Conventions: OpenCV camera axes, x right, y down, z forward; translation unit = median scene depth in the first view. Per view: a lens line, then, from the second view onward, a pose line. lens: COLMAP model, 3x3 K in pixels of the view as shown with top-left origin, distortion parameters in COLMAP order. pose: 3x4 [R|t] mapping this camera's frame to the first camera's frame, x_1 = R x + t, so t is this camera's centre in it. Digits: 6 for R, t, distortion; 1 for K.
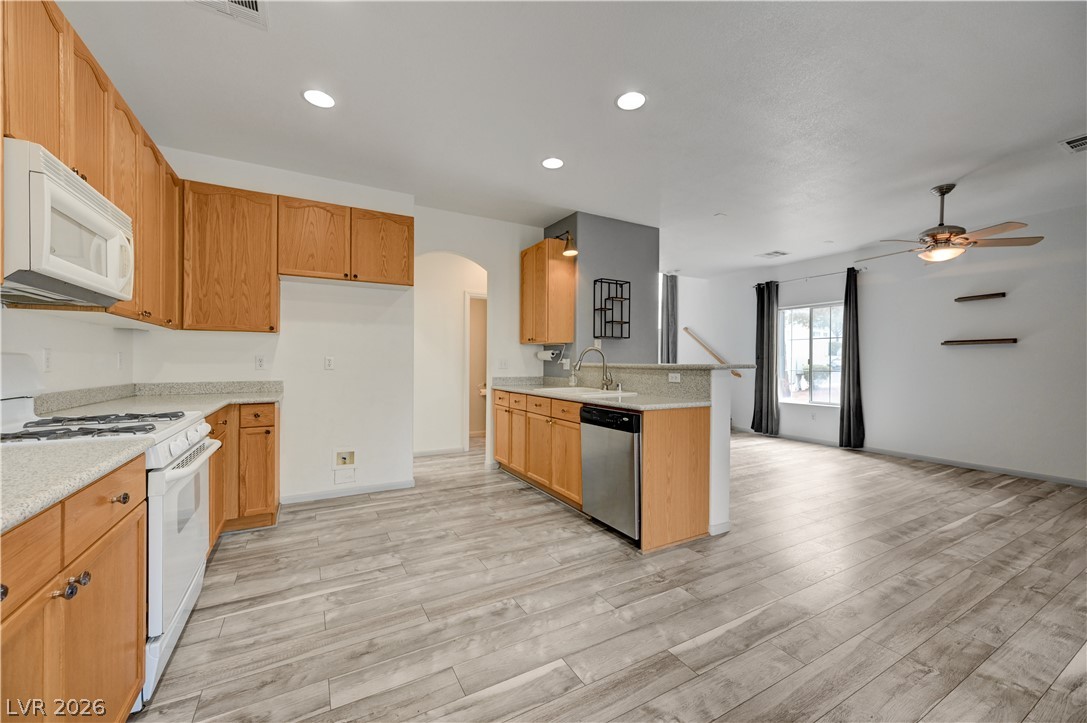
lens RADIAL K [[428.8, 0, 546.1], [0, 428.8, 362.7], [0, 0, 1]] dist [0.002913, 0.000305]
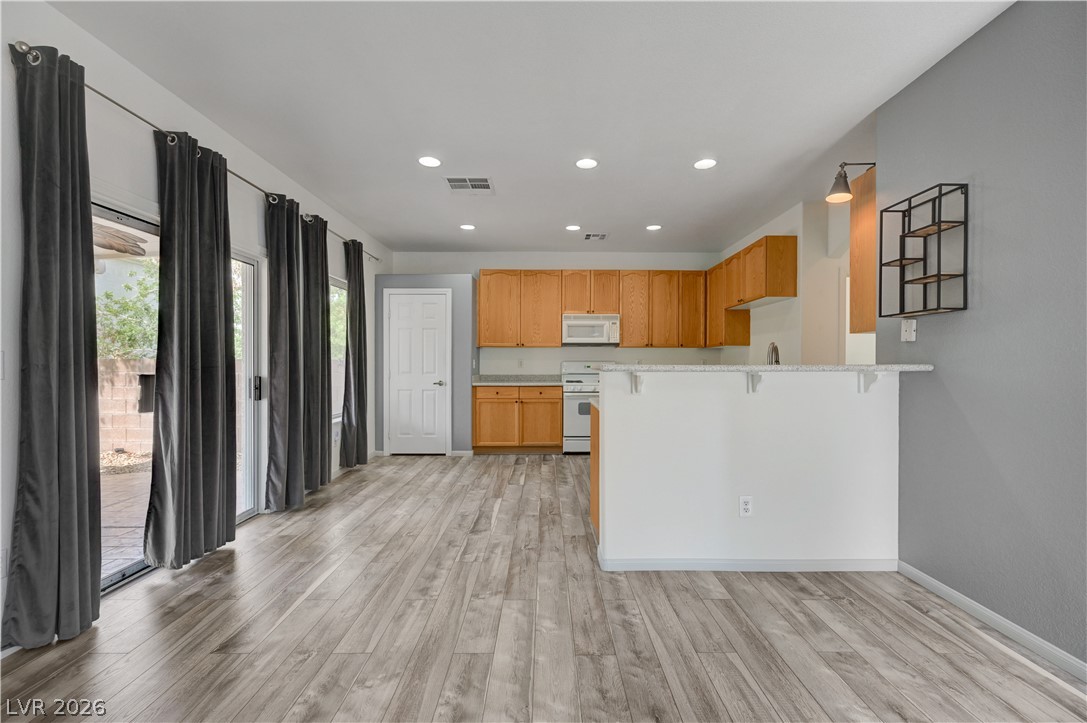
lens RADIAL K [[434.9, 0, 547.7], [0, 434.9, 363.9], [0, 0, 1]] dist [-0.002150, -0.000096]
pose [[-0.488672, -0.004143, -0.872458, 1.232914], [-0.005359, 0.999984, -0.001747, 0.004443], [0.872451, 0.003821, -0.488686, 1.349925]]
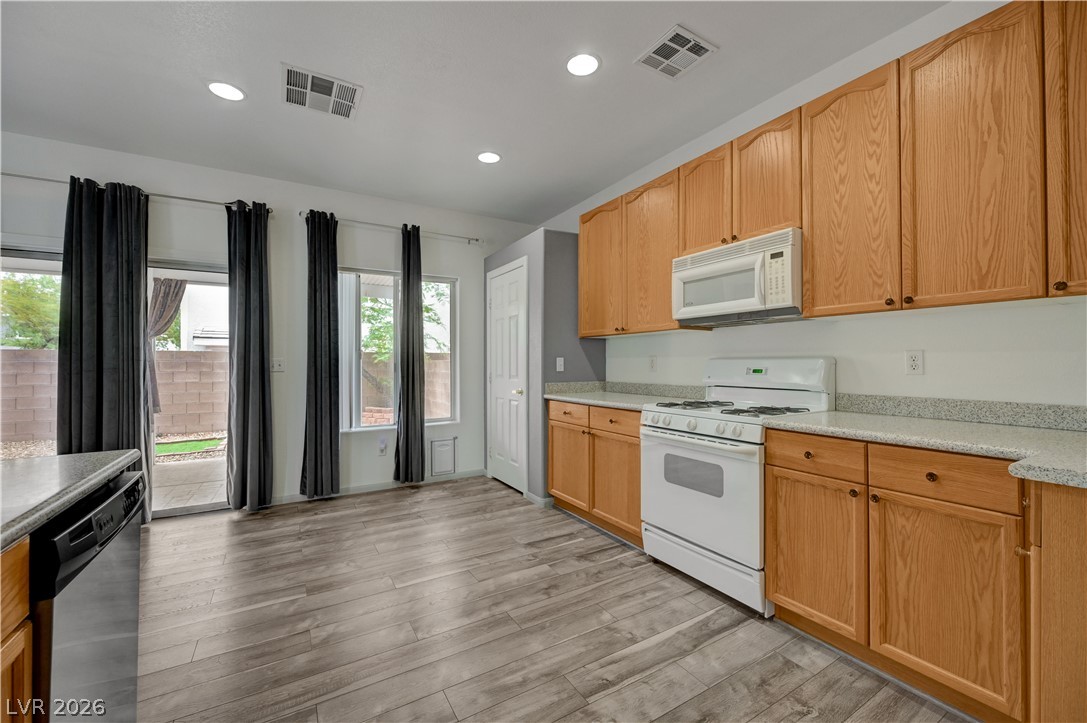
lens RADIAL K [[437.9, 0, 547.7], [0, 437.9, 359.0], [0, 0, 1]] dist [-0.005878, -0.000141]
pose [[-0.999569, -0.001243, -0.029322, -0.225819], [-0.001021, 0.999971, -0.007600, -0.003439], [0.029330, -0.007567, -0.999541, 1.372579]]
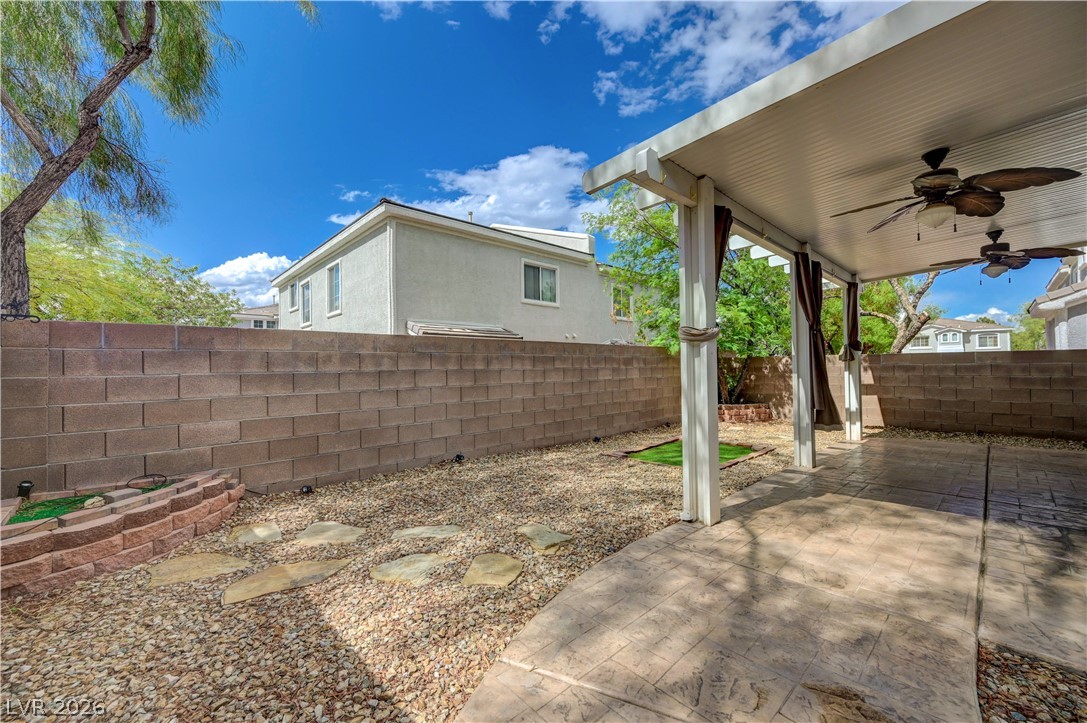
lens RADIAL K [[424.3, 0, 548.4], [0, 424.3, 360.6], [0, 0, 1]] dist [0.002140, 0.000505]
pose [[-0.968861, 0.005412, -0.247544, 3.001045], [0.009869, 0.999811, -0.016766, 0.057350], [0.247407, -0.018687, -0.968732, 0.761960]]
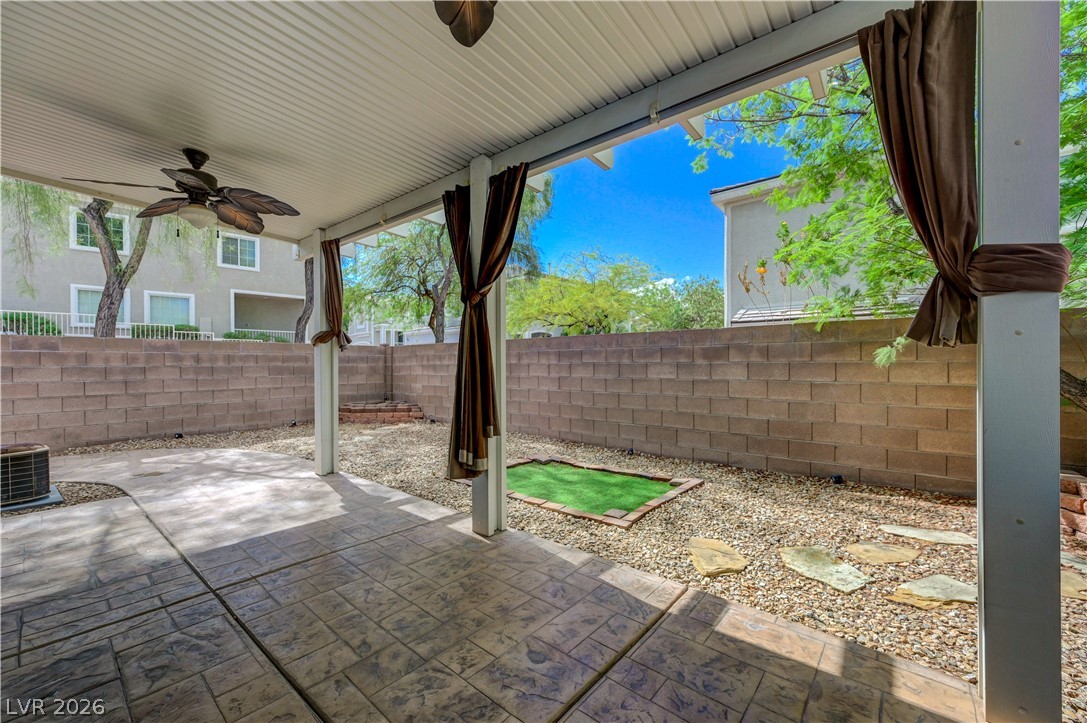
lens RADIAL K [[431.7, 0, 548.2], [0, 431.7, 368.2], [0, 0, 1]] dist [0.002233, 0.000199]
pose [[-0.366457, -0.011120, 0.930369, 0.501946], [0.005606, 0.999884, 0.014159, 0.054786], [-0.930418, 0.010404, -0.366352, -0.422124]]
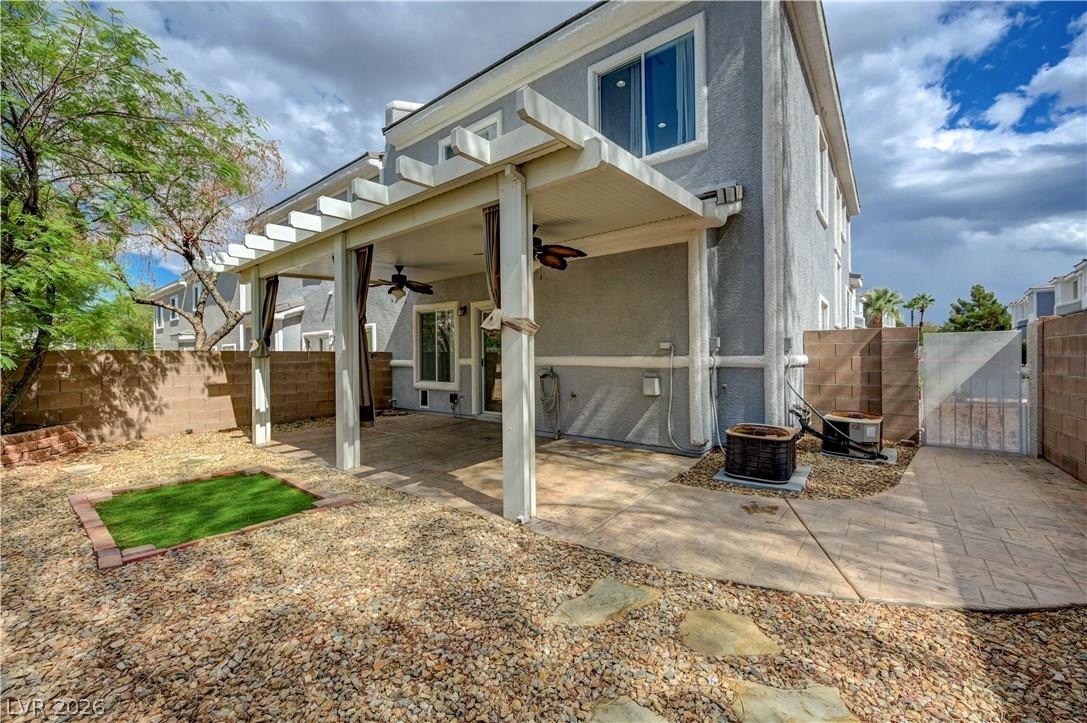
lens RADIAL K [[437.9, 0, 547.7], [0, 437.9, 359.0], [0, 0, 1]] dist [-0.005878, -0.000141]
pose [[0.383190, -0.002125, -0.923667, 3.404872], [0.009773, 0.999951, 0.001754, 0.053425], [0.923618, -0.009699, 0.383192, -0.607444]]
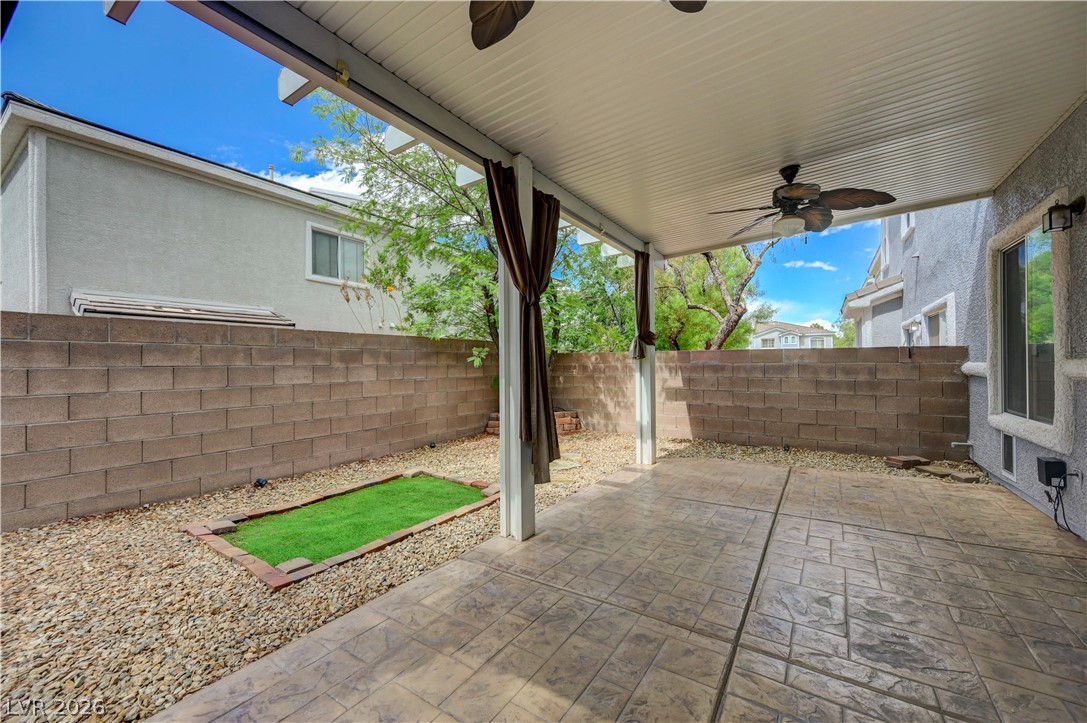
lens RADIAL K [[424.3, 0, 548.4], [0, 424.3, 360.6], [0, 0, 1]] dist [0.002140, 0.000505]
pose [[-0.885300, -0.000210, -0.465021, 1.960856], [0.003729, 0.999965, -0.007550, 0.056747], [0.465006, -0.008418, -0.885268, 0.274198]]
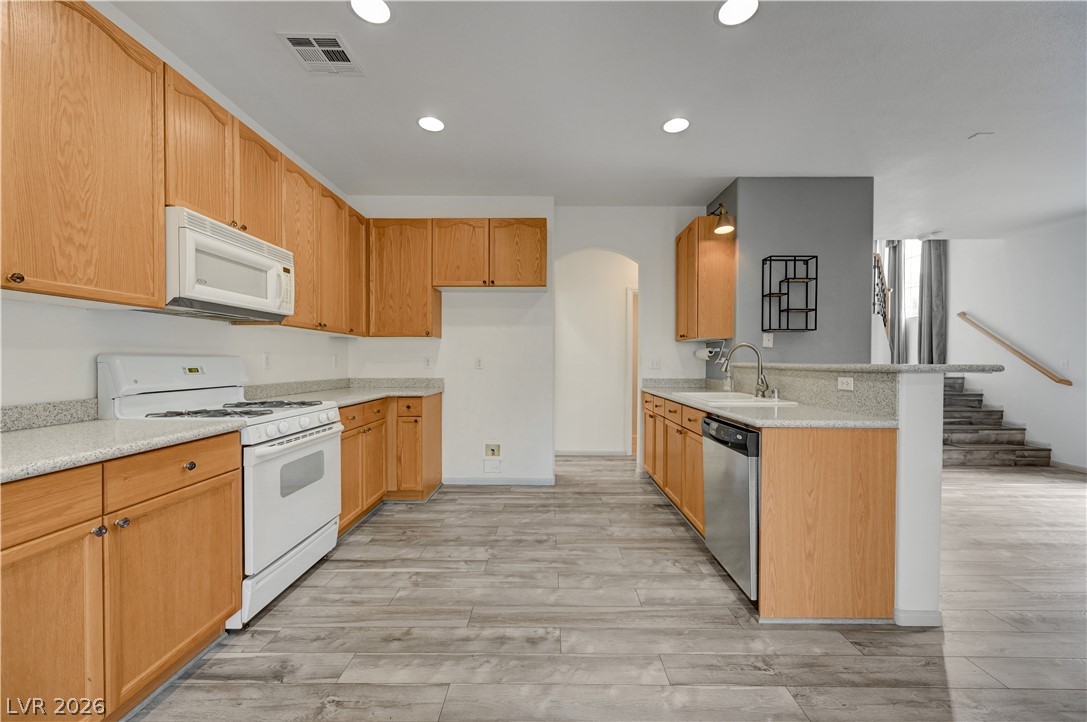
lens RADIAL K [[426.3, 0, 546.9], [0, 426.3, 365.4], [0, 0, 1]] dist [0.003385, 0.000258]
pose [[0.867639, 0.002856, -0.497187, 0.243580], [0.000178, 0.999982, 0.006055, 0.000921], [0.497195, -0.005342, 0.867622, 0.165769]]
